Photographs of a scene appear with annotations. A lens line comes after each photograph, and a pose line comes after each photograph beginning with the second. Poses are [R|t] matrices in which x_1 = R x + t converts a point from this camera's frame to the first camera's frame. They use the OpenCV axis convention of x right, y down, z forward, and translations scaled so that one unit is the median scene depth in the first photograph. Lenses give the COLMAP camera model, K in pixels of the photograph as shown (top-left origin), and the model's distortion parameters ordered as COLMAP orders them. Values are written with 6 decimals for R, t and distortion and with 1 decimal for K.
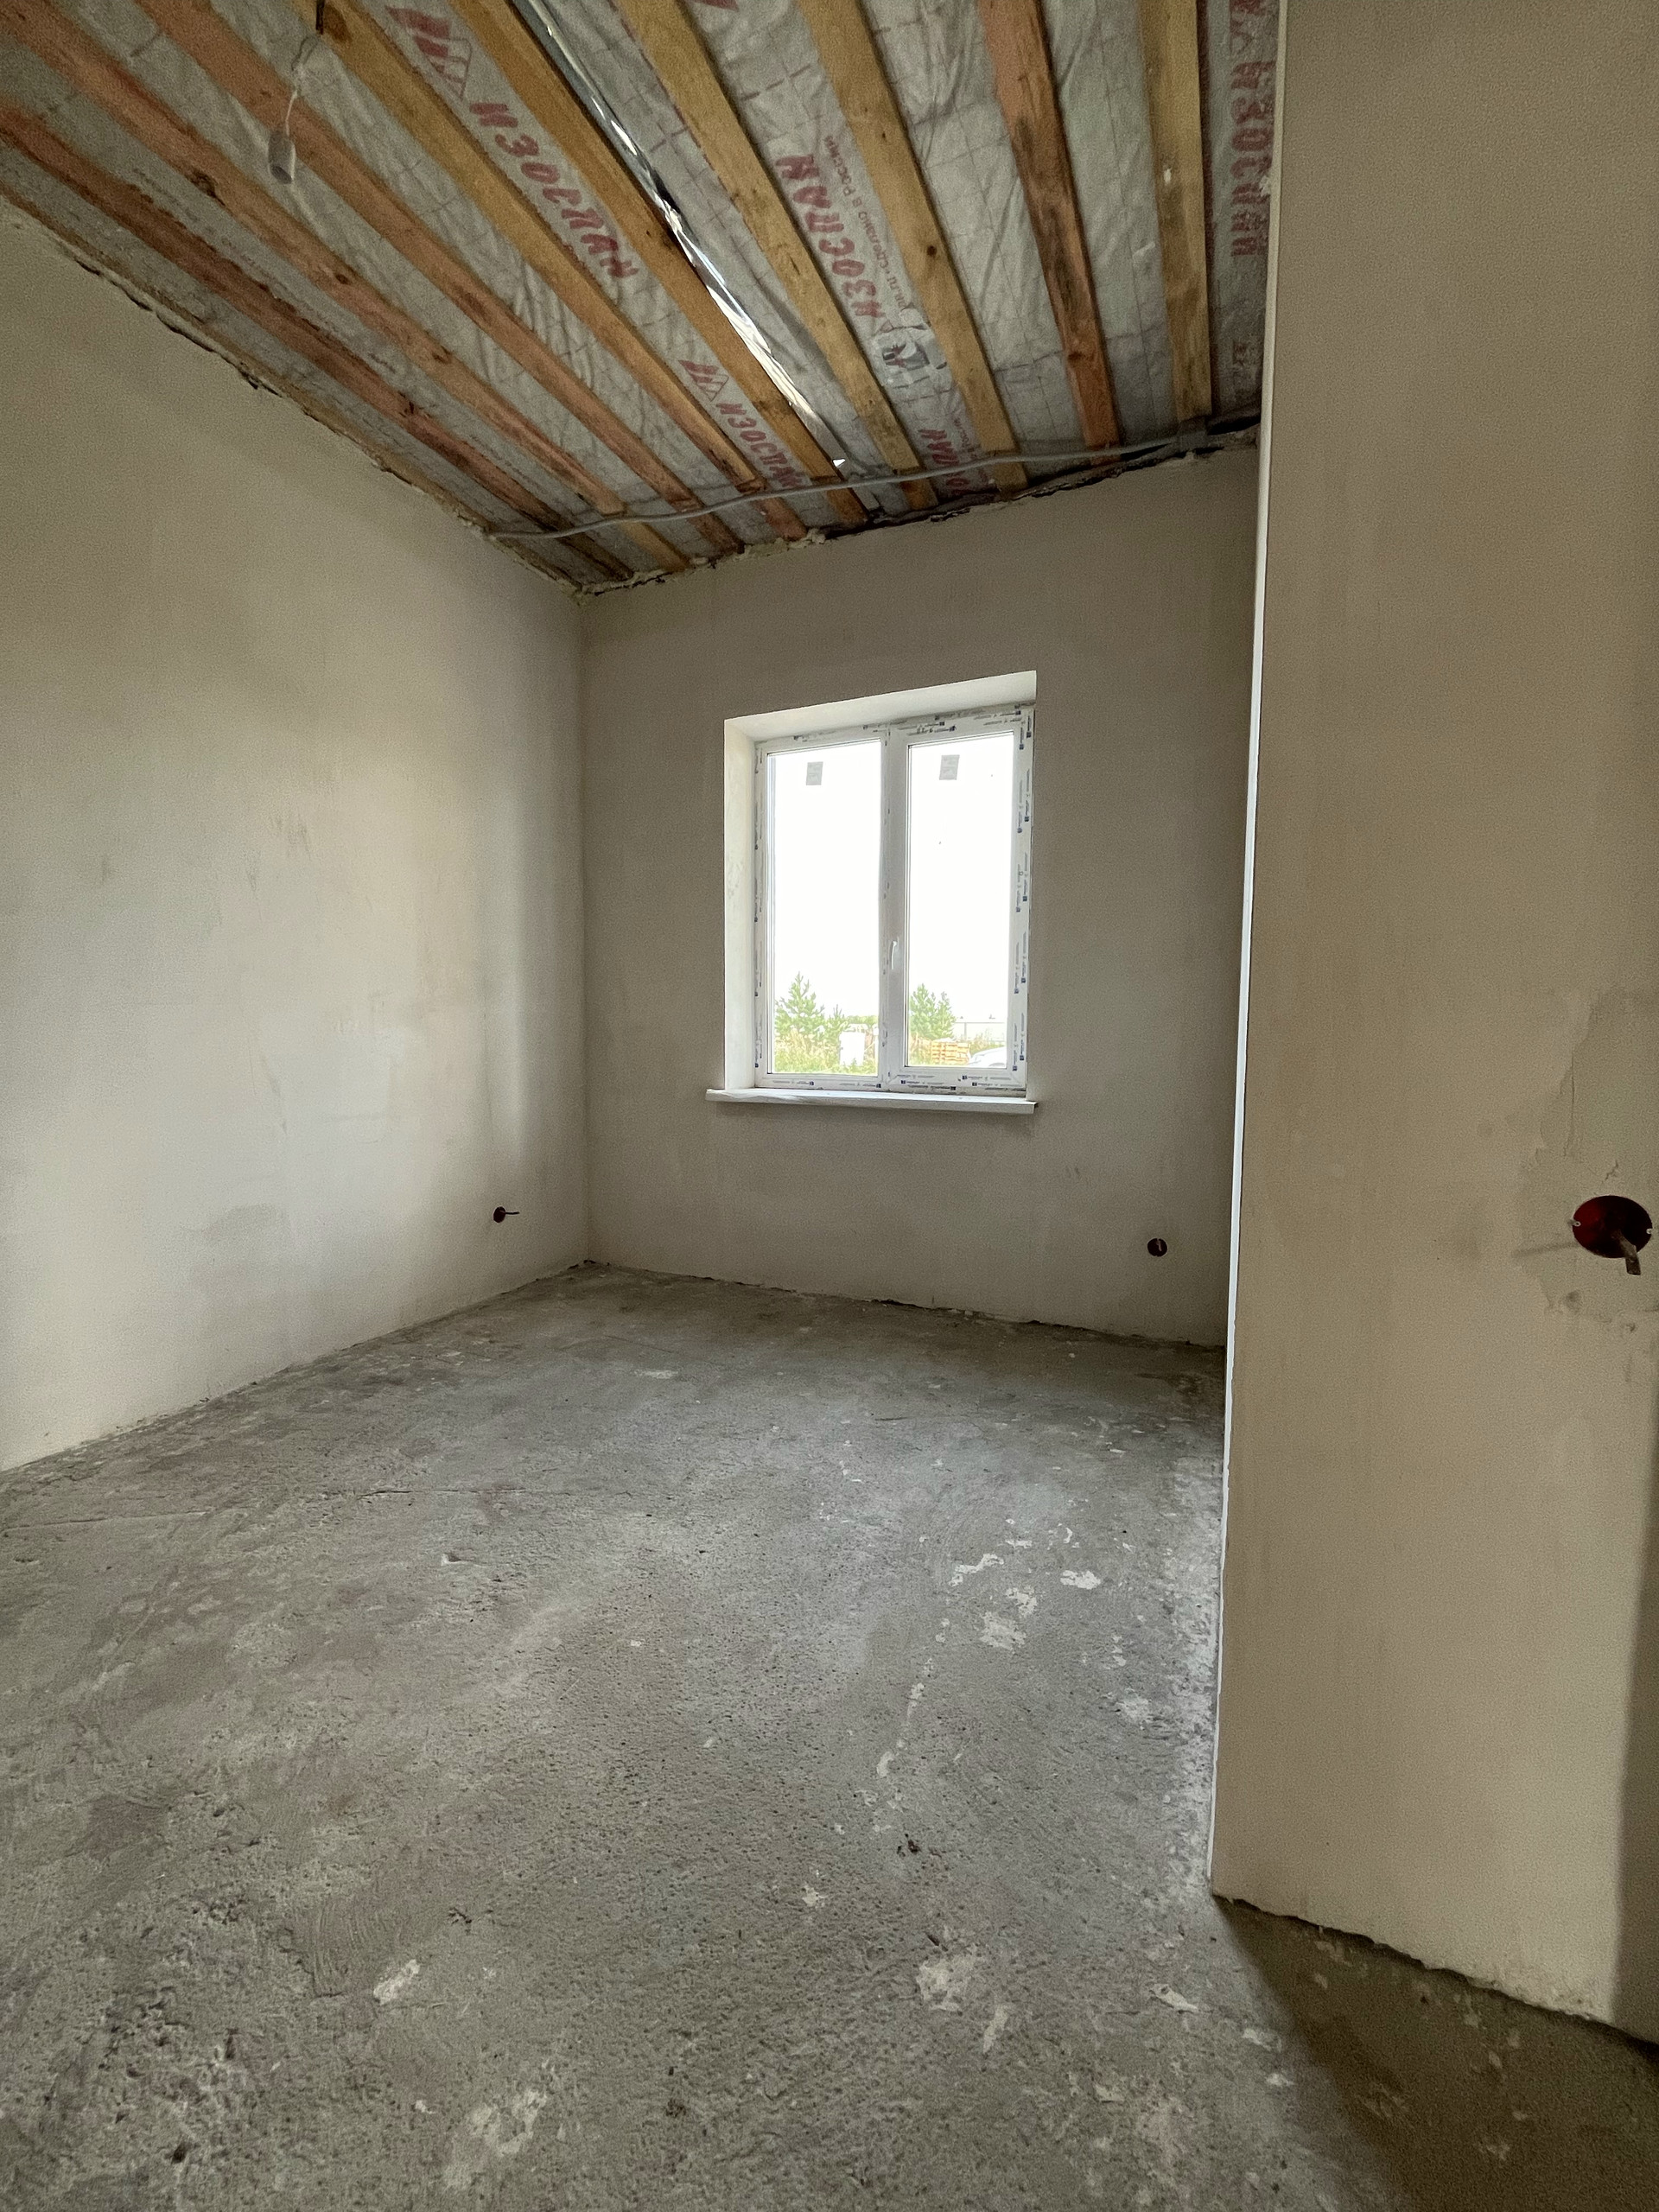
lens RADIAL K [[901.5, 0, 821.5], [0, 901.5, 1106.2], [0, 0, 1]] dist [-0.001922, 0.000226]
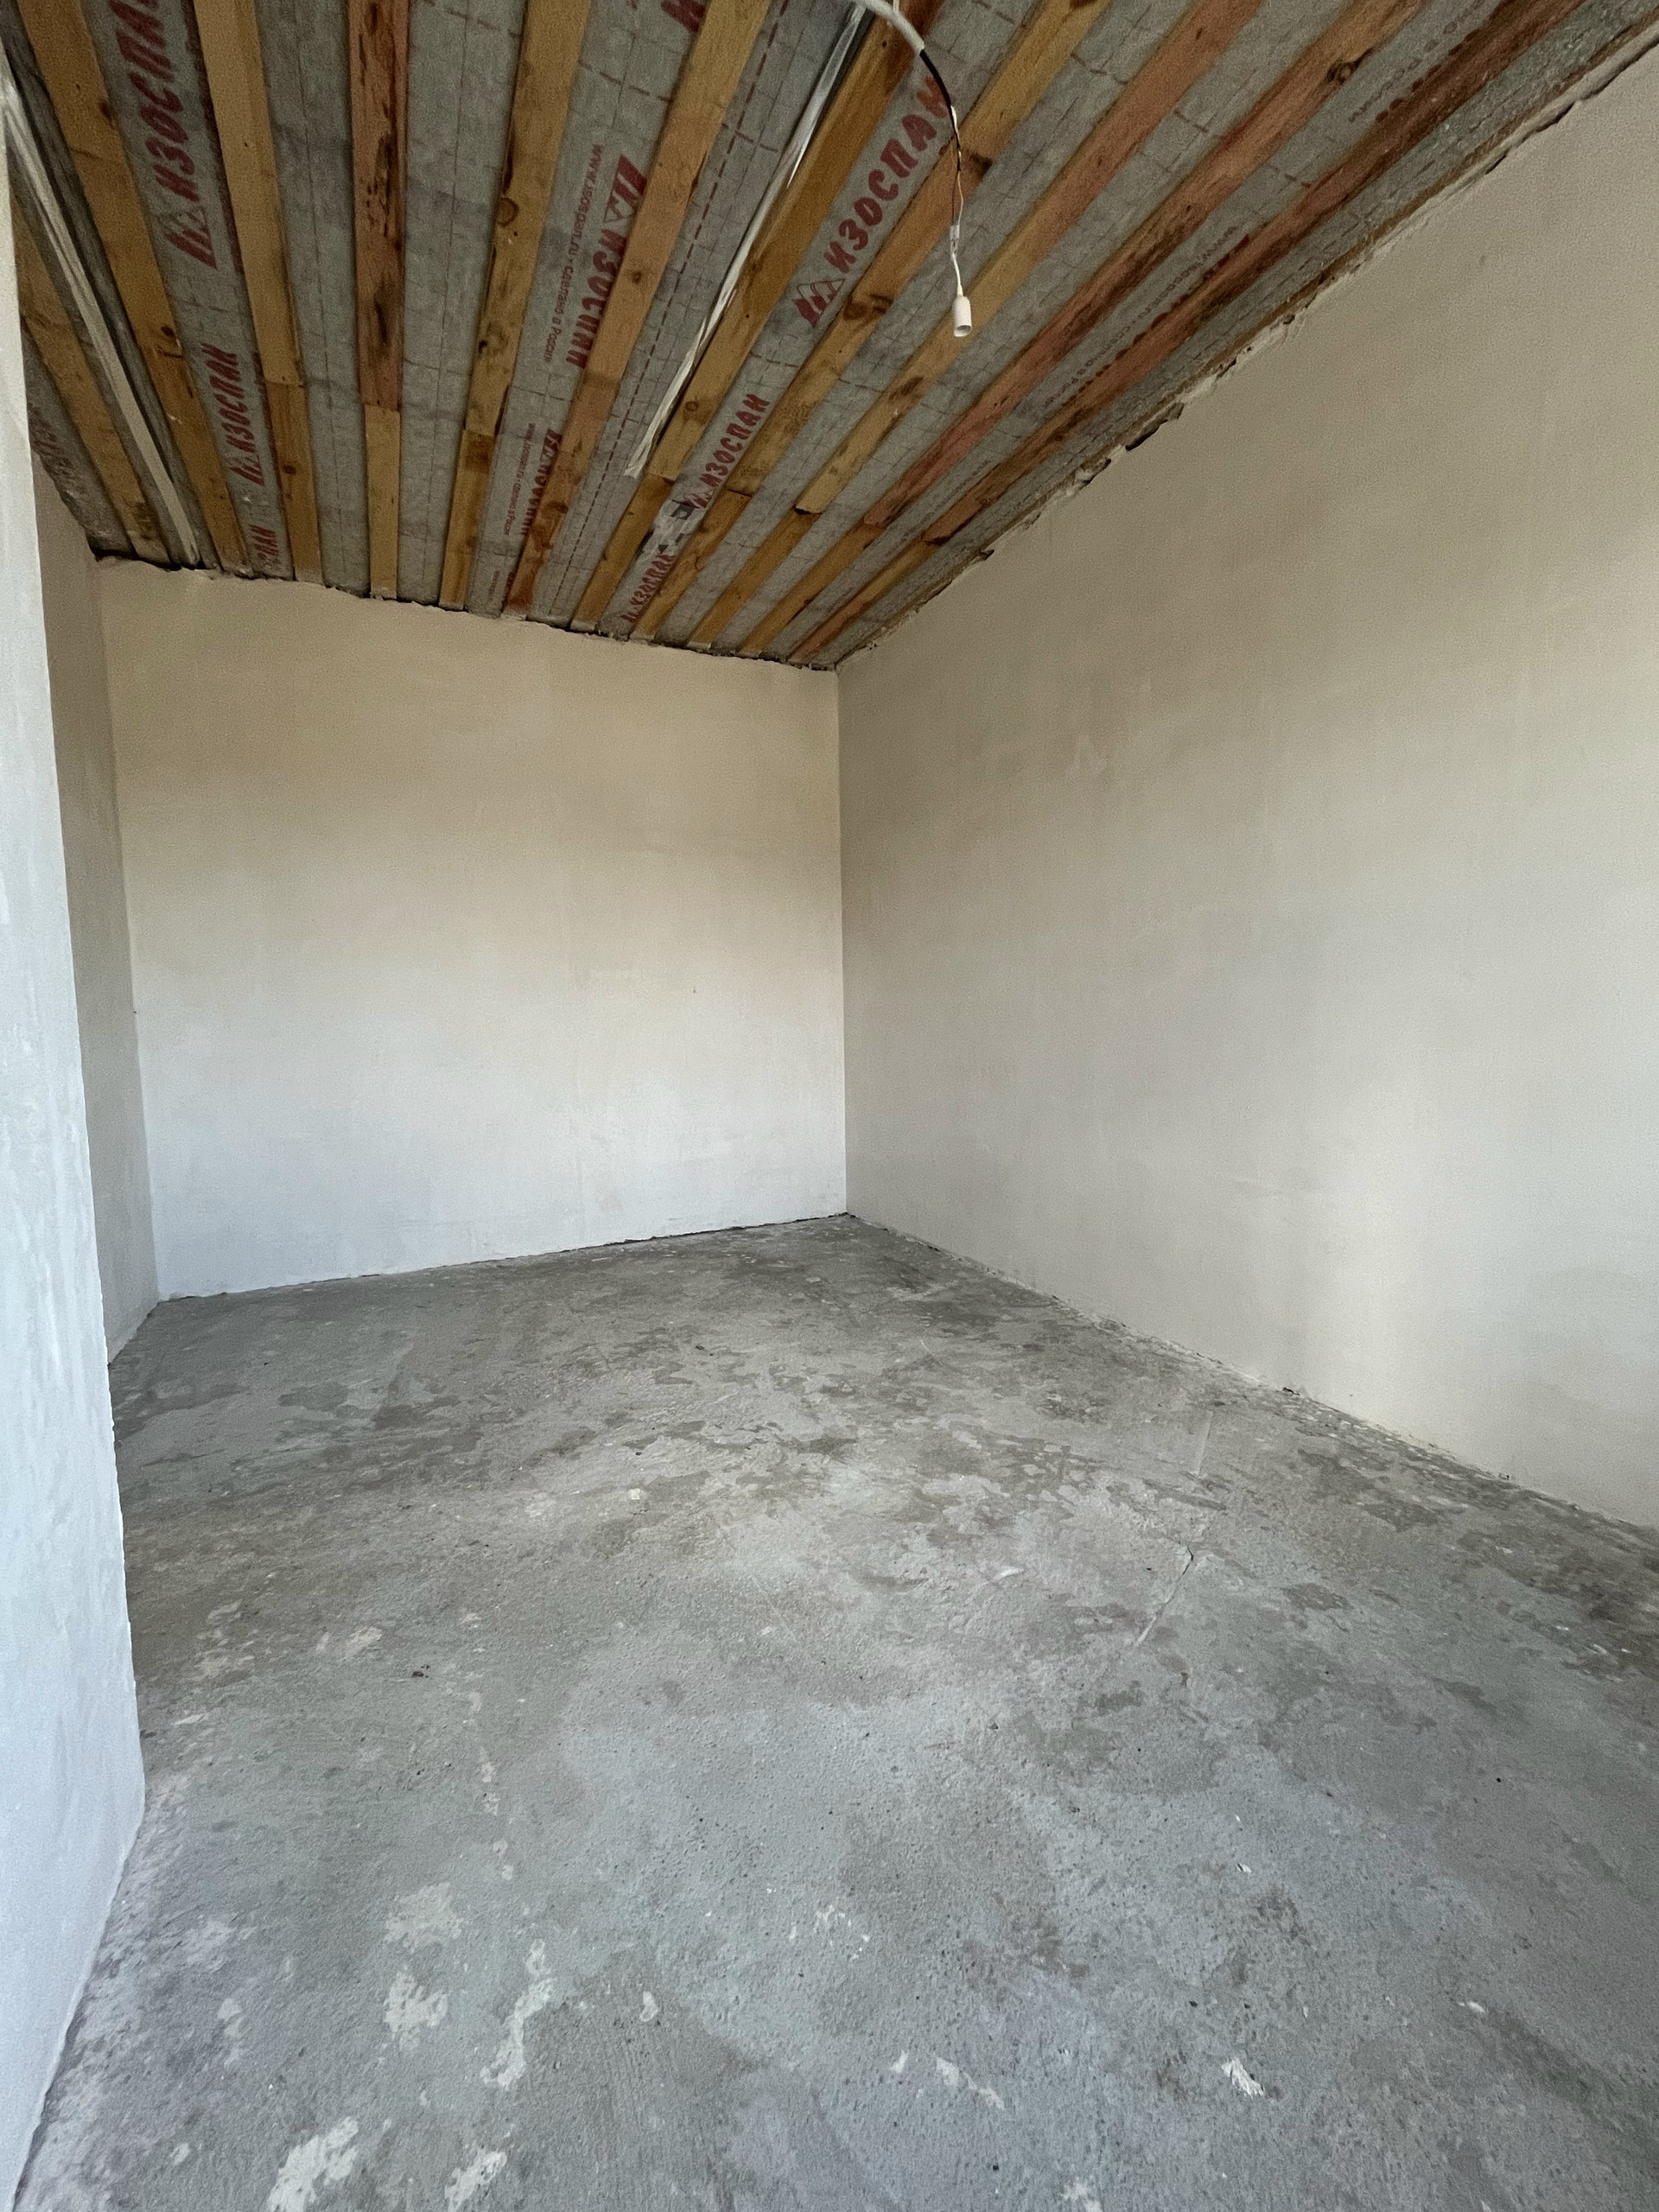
lens RADIAL K [[901.5, 0, 816.5], [0, 901.5, 1099.5], [0, 0, 1]] dist [-0.001922, 0.000226]
pose [[-0.640432, 0.070538, -0.764769, 0.392076], [-0.053439, 0.989267, 0.135995, -0.111189], [0.766154, 0.127964, -0.629789, 1.269332]]
